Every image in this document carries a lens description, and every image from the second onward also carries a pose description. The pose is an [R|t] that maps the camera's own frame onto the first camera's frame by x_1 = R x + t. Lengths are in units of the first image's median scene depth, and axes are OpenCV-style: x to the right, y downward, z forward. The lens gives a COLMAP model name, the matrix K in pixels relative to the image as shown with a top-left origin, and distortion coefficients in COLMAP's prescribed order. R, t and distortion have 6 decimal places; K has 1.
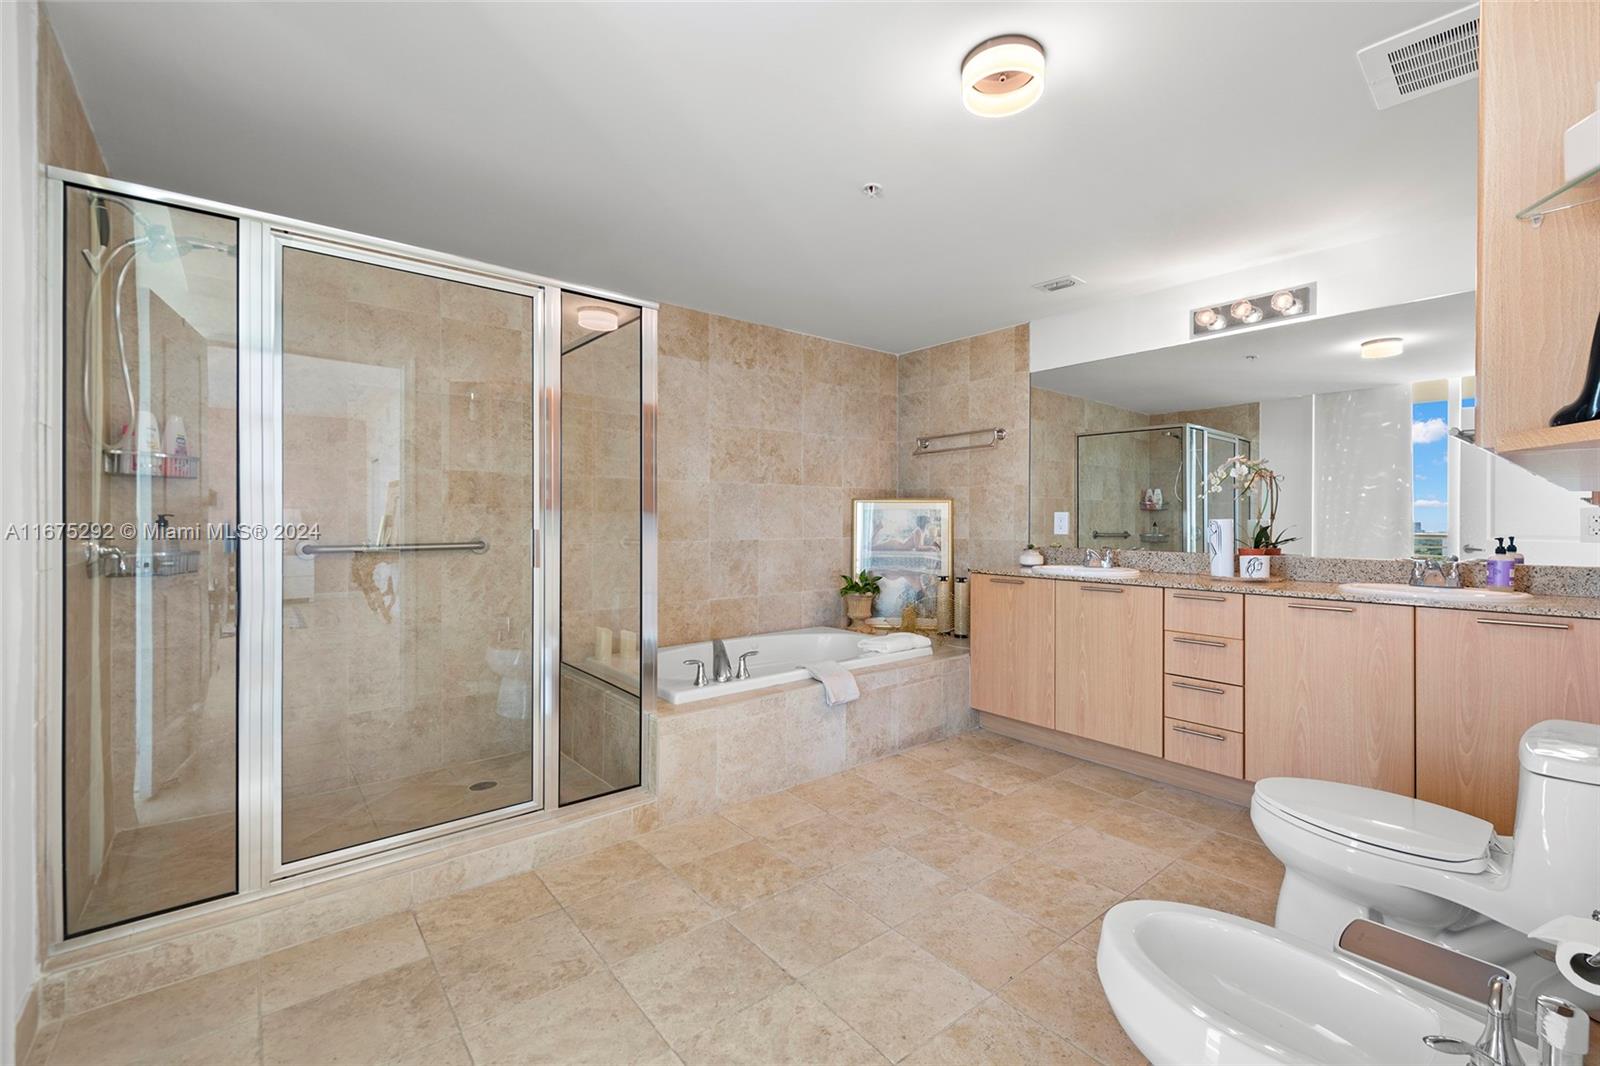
lens RADIAL K [[675.3, 0, 834.7], [0, 675.3, 511.7], [0, 0, 1]] dist [0.003475, -0.003051]
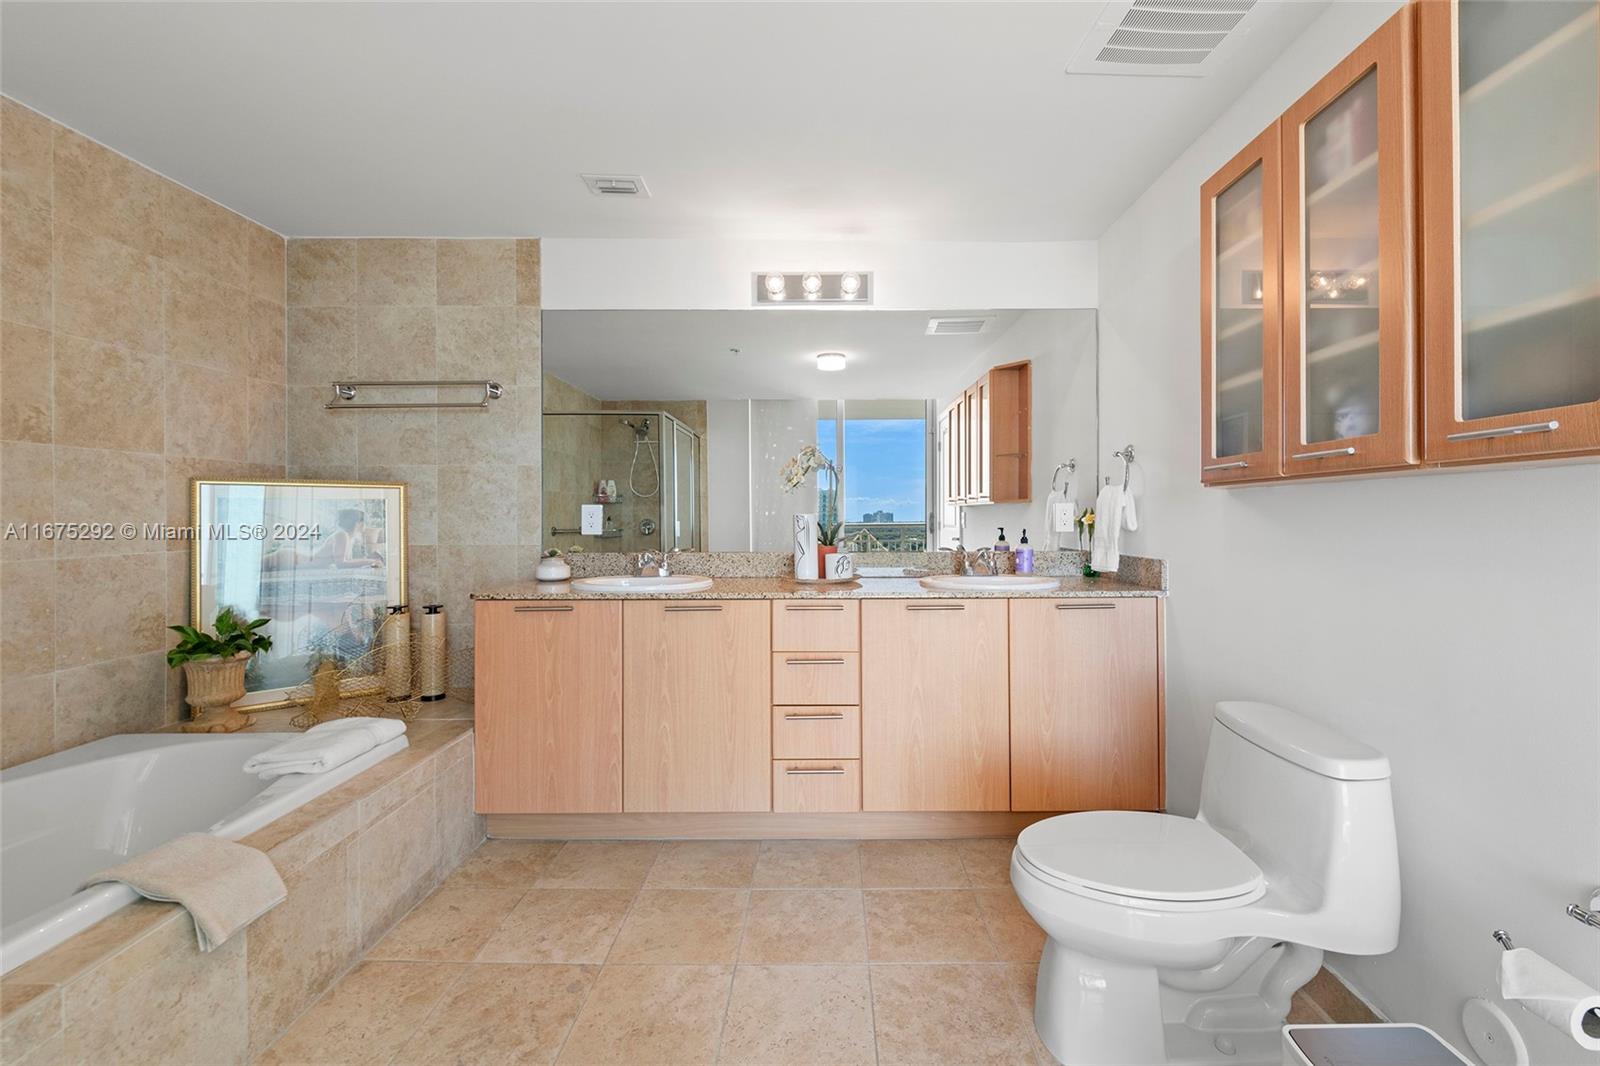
lens RADIAL K [[675.3, 0, 834.7], [0, 675.3, 511.7], [0, 0, 1]] dist [0.003475, -0.003051]
pose [[0.652907, -0.001732, 0.757436, -0.050248], [-0.005149, 0.999964, 0.006726, 0.001886], [-0.757421, -0.008292, 0.652874, 0.297418]]
